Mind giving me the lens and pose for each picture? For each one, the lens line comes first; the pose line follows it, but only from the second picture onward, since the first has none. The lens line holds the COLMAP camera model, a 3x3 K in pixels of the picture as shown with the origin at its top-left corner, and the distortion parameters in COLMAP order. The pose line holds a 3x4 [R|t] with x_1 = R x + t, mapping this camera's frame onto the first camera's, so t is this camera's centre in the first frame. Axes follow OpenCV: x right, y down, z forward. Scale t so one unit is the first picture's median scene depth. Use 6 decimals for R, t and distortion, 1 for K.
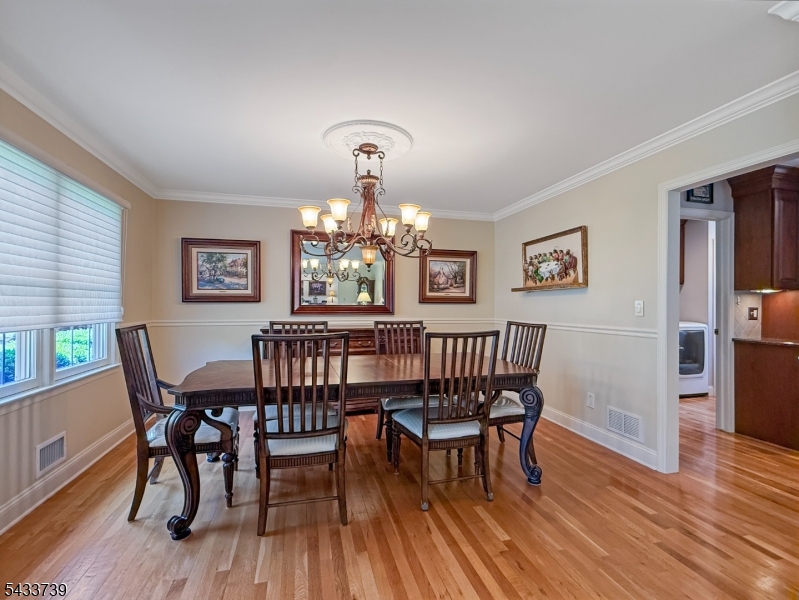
lens RADIAL K [[371.4, 0, 405.0], [0, 371.4, 303.0], [0, 0, 1]] dist [-0.003487, -0.001059]
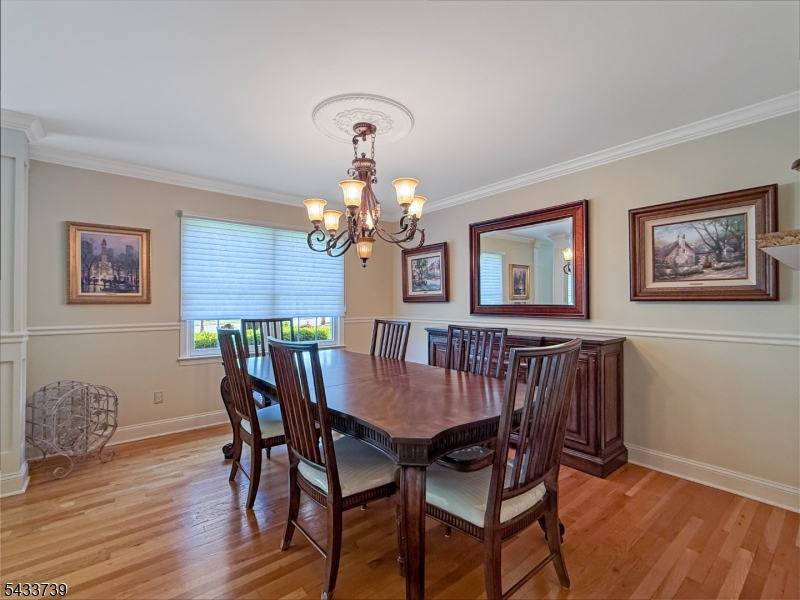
lens RADIAL K [[371.9, 0, 402.7], [0, 371.9, 298.0], [0, 0, 1]] dist [-0.003487, -0.001059]
pose [[0.399371, -0.016870, -0.916634, 0.478308], [0.006396, 0.999858, -0.015615, 0.002397], [0.916767, 0.000373, 0.399422, 0.464531]]
